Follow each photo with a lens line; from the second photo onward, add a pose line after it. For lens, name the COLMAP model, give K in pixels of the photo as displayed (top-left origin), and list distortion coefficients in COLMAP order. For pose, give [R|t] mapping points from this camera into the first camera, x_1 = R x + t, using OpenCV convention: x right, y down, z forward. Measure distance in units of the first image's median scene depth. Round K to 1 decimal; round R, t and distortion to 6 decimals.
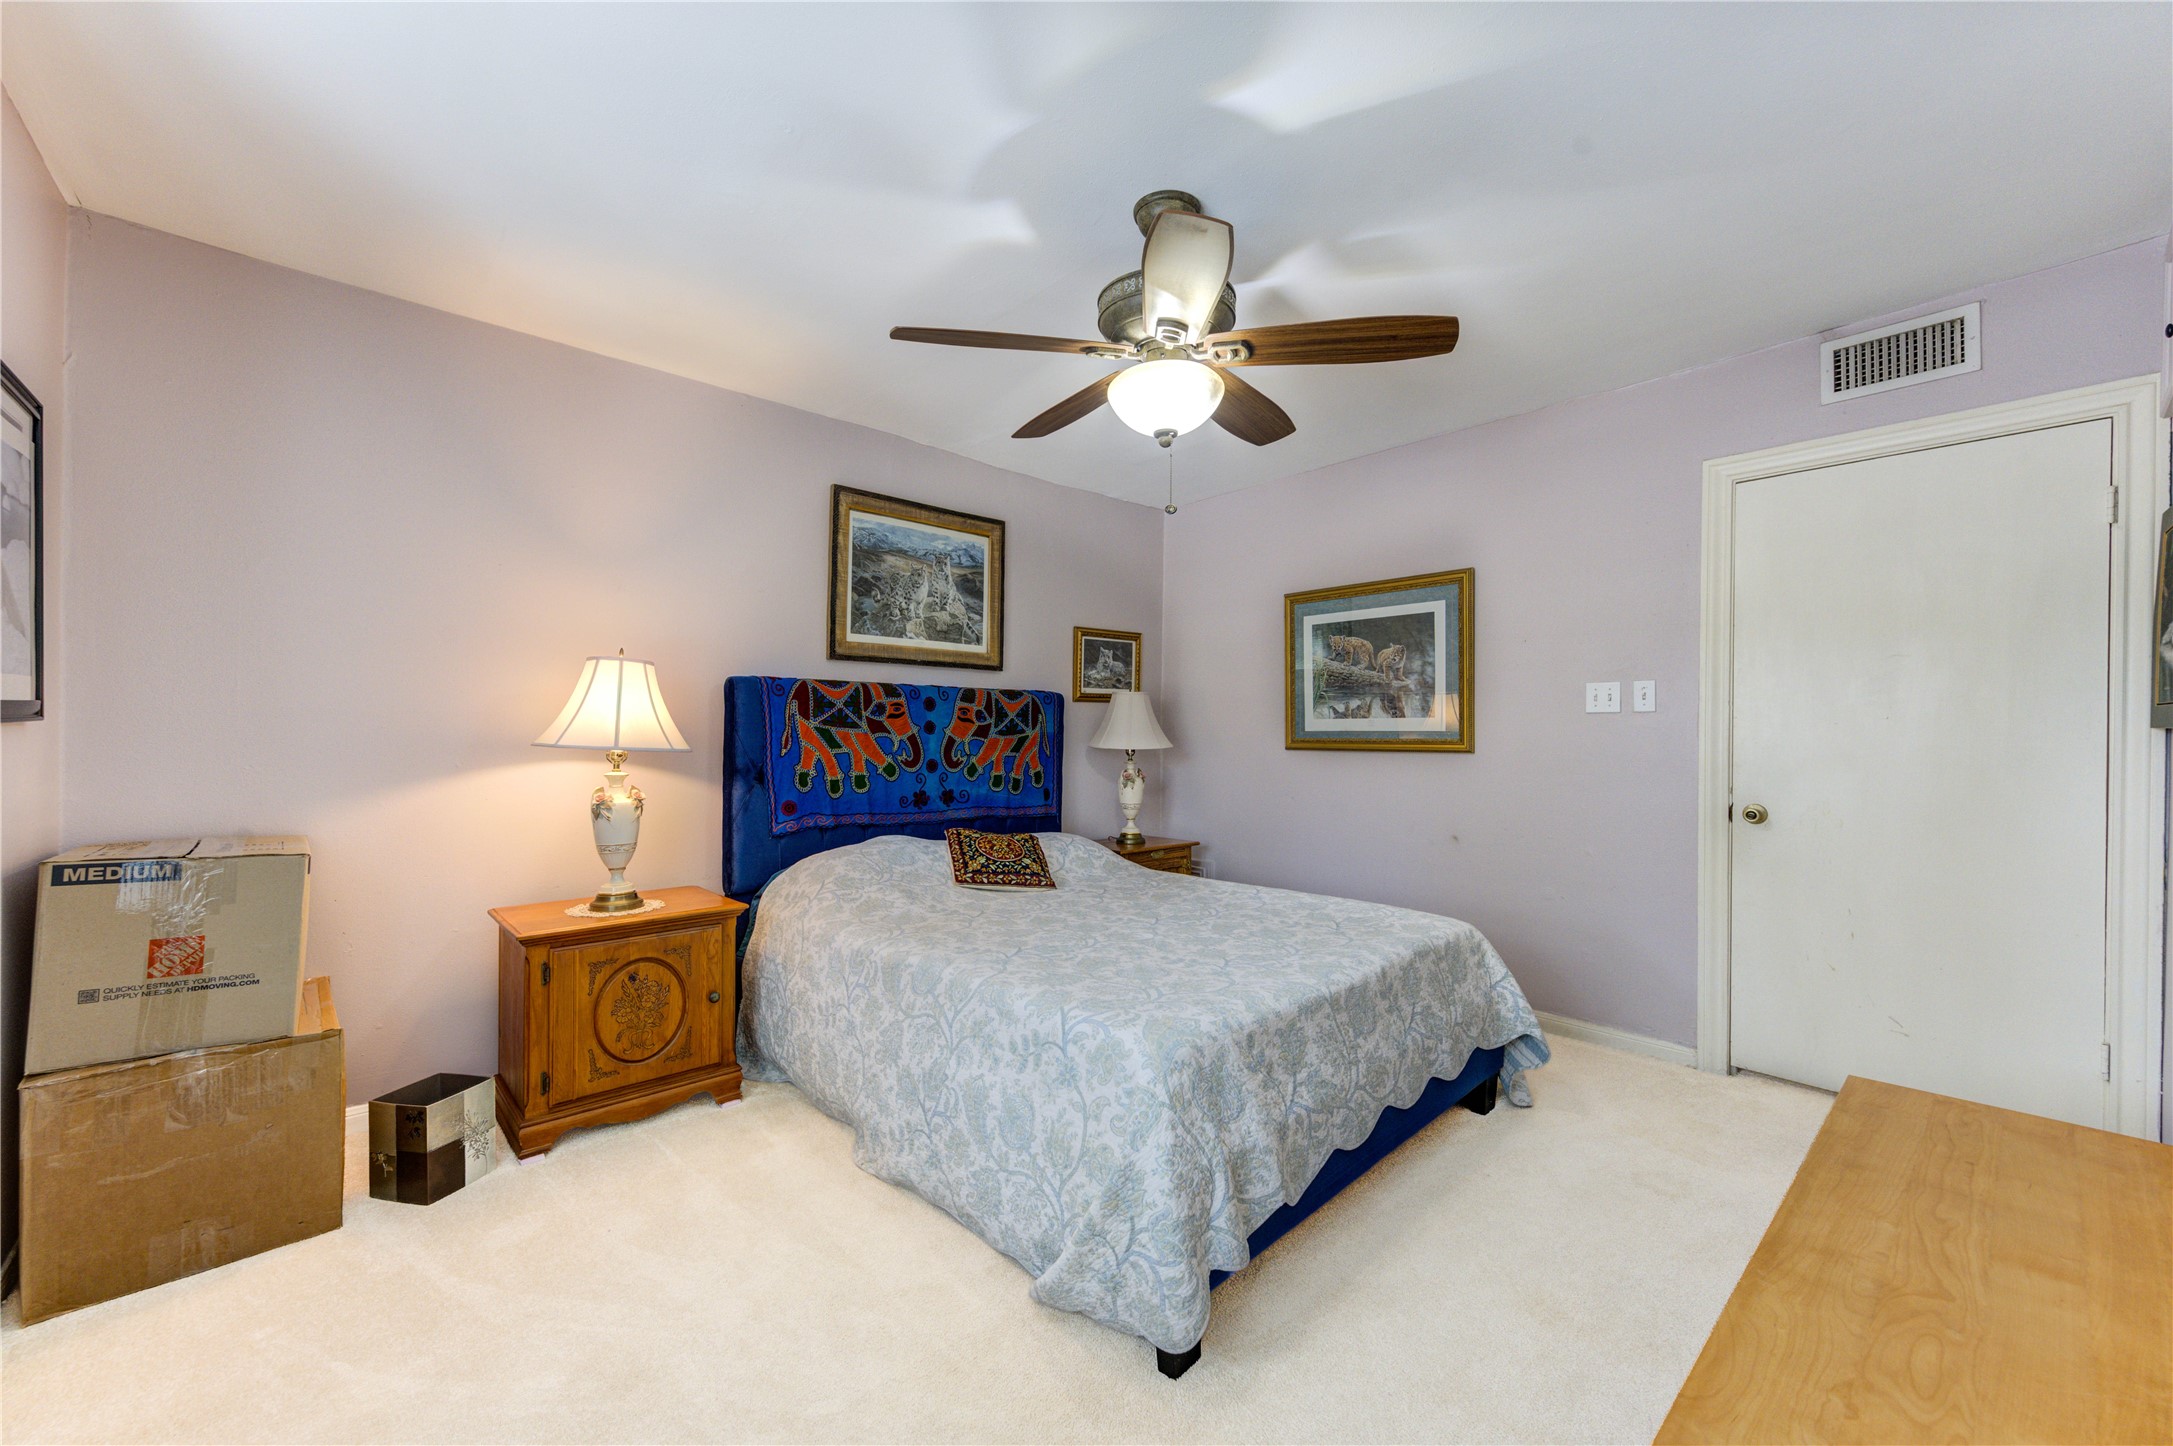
lens RADIAL K [[850.1, 0, 1089.0], [0, 850.1, 731.8], [0, 0, 1]] dist [0.000814, 0.000020]
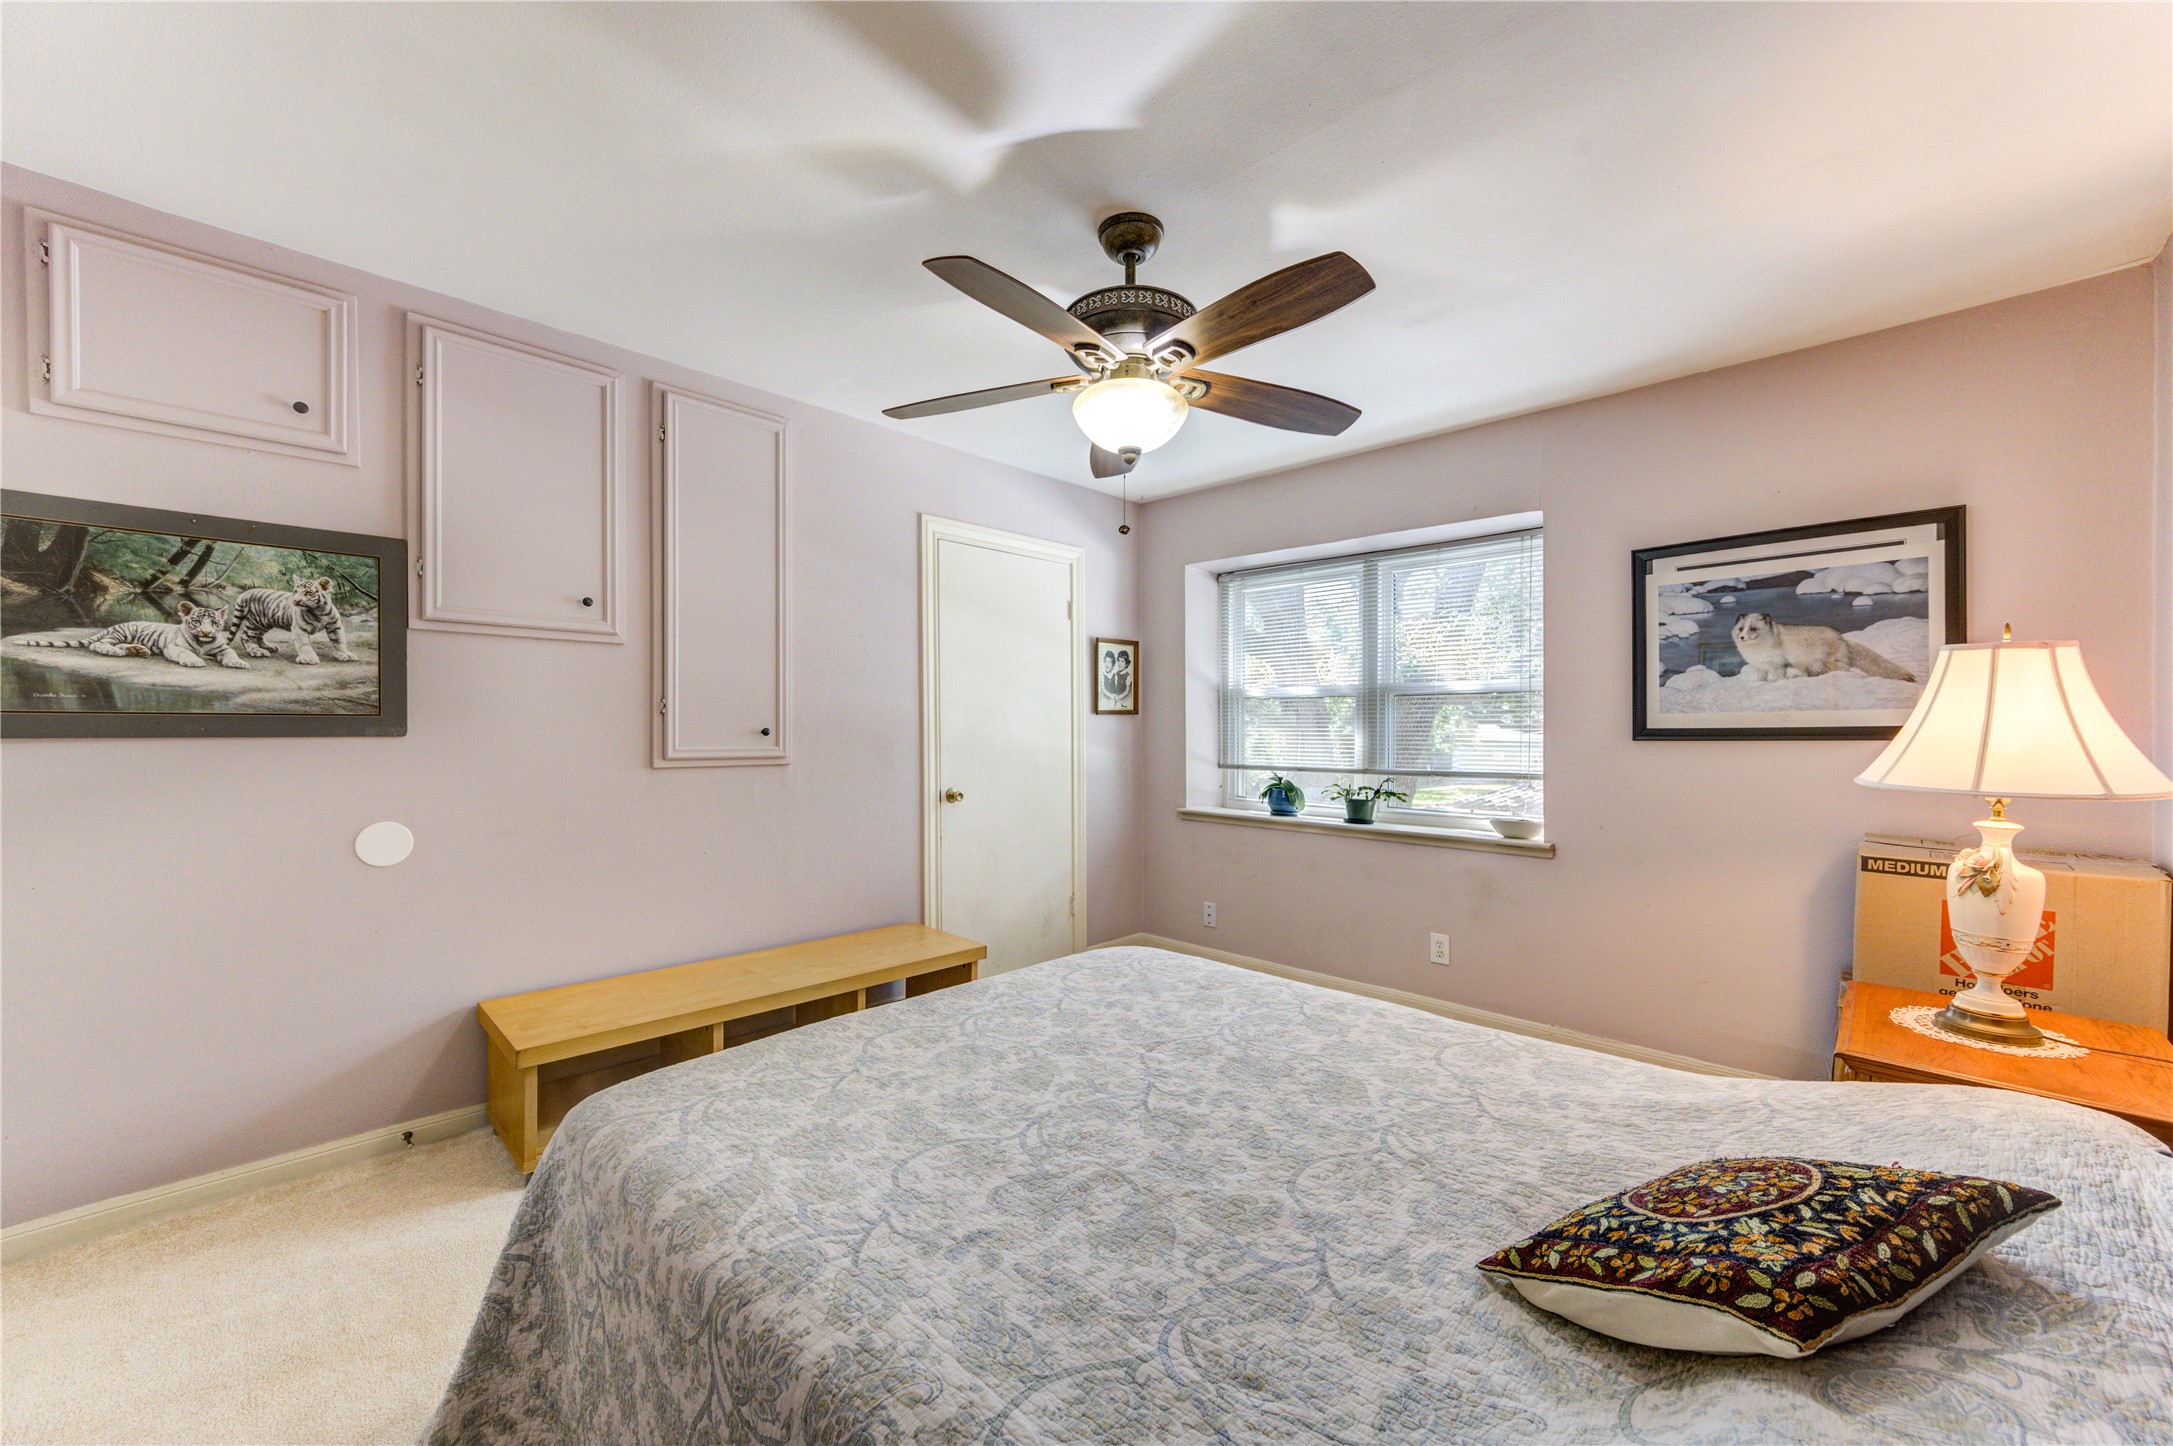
lens RADIAL K [[850.1, 0, 1084.4], [0, 850.1, 732.0], [0, 0, 1]] dist [0.000814, 0.000020]
pose [[-0.998312, 0.000649, -0.058080, 0.000645], [0.000922, 0.999989, -0.004685, -0.014609], [0.058077, -0.004730, -0.998301, 1.793683]]
